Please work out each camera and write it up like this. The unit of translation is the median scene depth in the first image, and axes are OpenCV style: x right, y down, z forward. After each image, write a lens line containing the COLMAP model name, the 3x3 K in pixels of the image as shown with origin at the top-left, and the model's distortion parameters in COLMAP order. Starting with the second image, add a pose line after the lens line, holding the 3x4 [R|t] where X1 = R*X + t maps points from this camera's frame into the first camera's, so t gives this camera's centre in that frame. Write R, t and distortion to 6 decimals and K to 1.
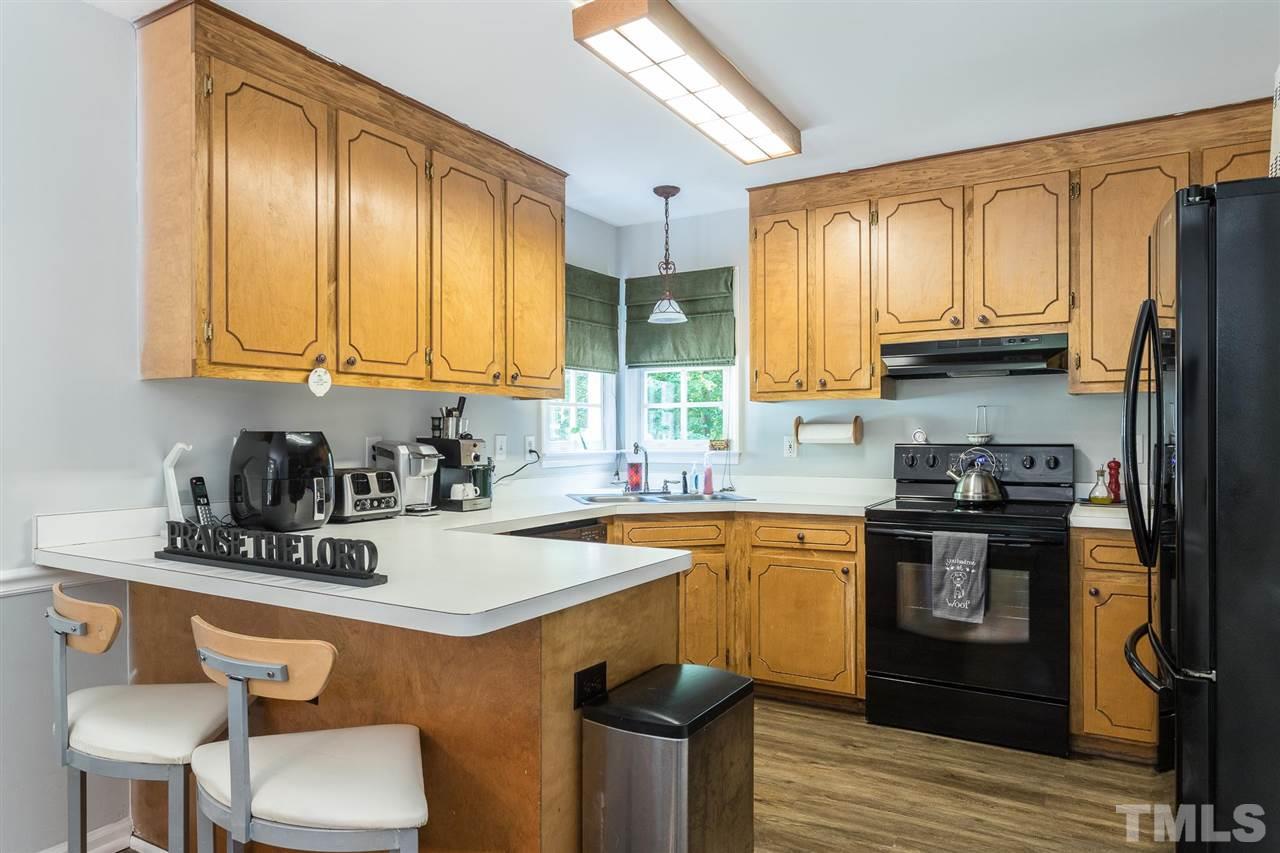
lens RADIAL K [[776.2, 0, 627.8], [0, 776.2, 439.7], [0, 0, 1]] dist [-0.006127, 0.006627]
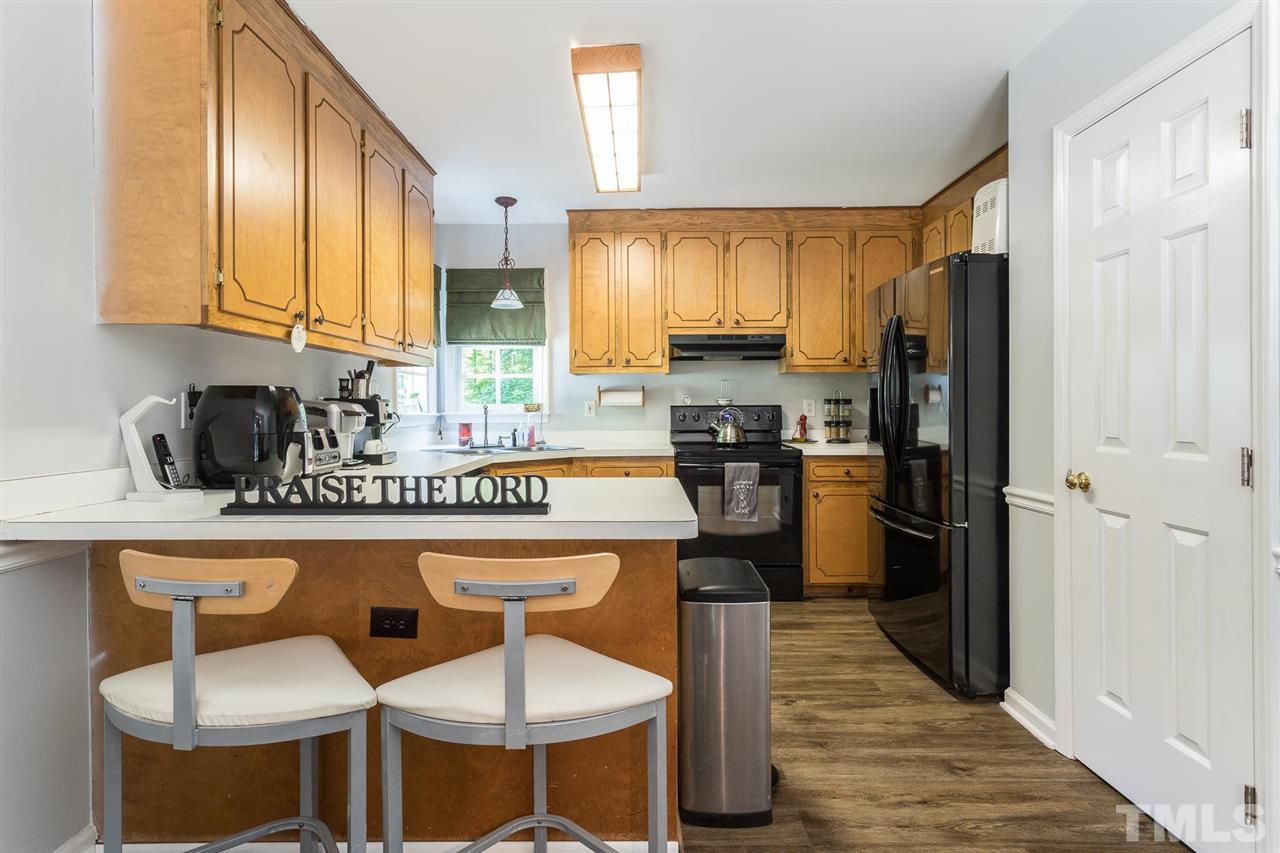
lens RADIAL K [[613.2, 0, 626.2], [0, 613.2, 410.5], [0, 0, 1]] dist [0.001362, 0.003176]
pose [[0.871406, -0.003199, 0.490552, -0.317808], [0.004538, 0.999989, -0.001539, 0.017668], [-0.490541, 0.003567, 0.871411, 0.068845]]
